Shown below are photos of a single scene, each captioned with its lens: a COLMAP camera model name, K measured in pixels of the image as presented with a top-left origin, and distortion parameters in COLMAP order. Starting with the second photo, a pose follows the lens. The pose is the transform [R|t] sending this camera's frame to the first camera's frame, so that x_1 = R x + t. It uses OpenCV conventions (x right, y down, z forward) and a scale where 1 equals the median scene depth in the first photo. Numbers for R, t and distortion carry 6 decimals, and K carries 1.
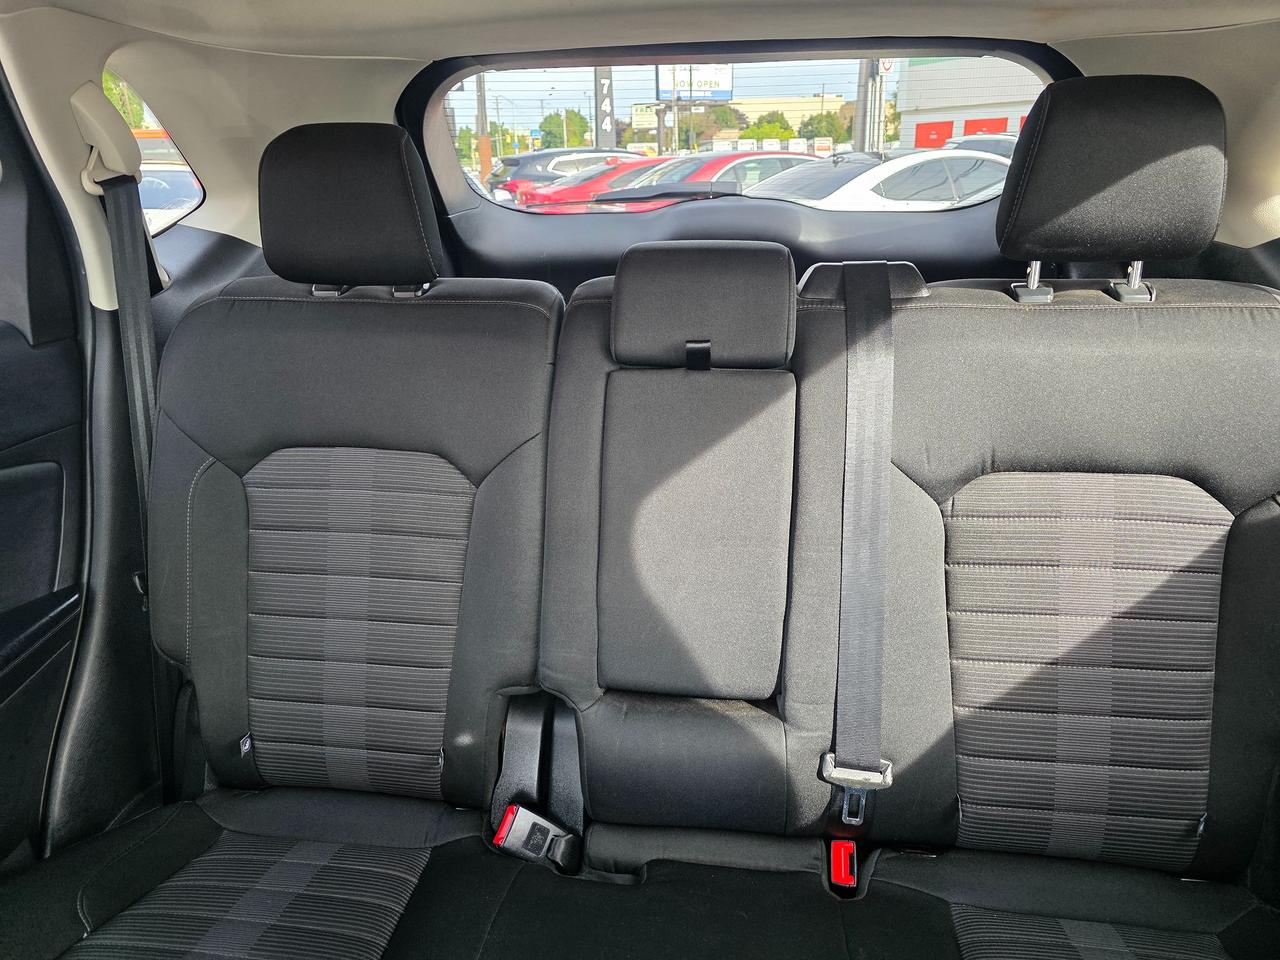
lens RADIAL K [[886.4, 0, 642.4], [0, 886.4, 461.3], [0, 0, 1]] dist [0.052311, -0.049794]
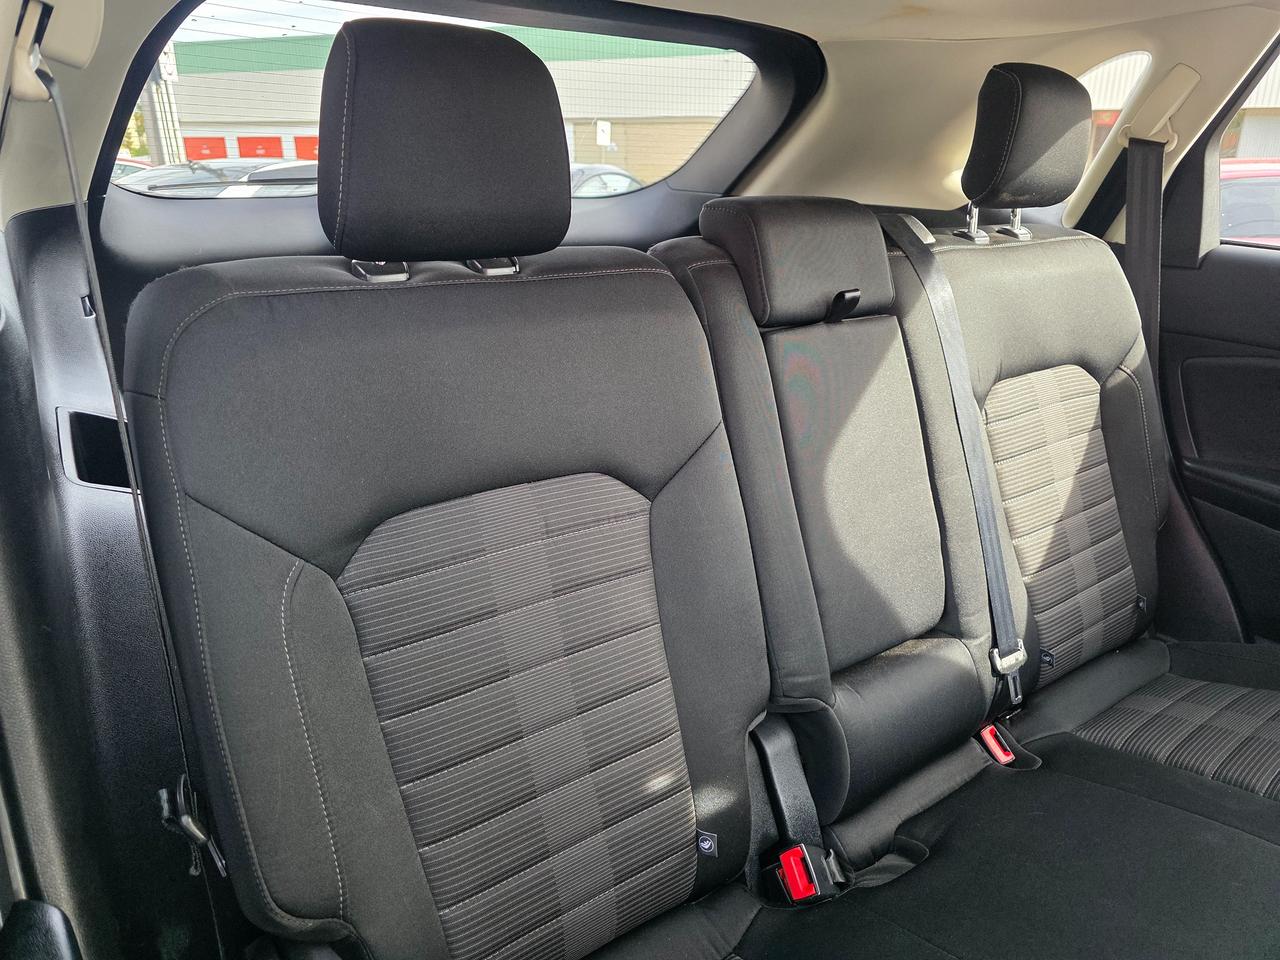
lens RADIAL K [[886.4, 0, 642.4], [0, 886.4, 461.3], [0, 0, 1]] dist [0.052311, -0.049794]
pose [[0.701143, -0.196771, 0.685332, -0.782661], [0.216140, 0.974596, 0.058697, -0.057408], [-0.679472, 0.106972, 0.725861, 0.453102]]
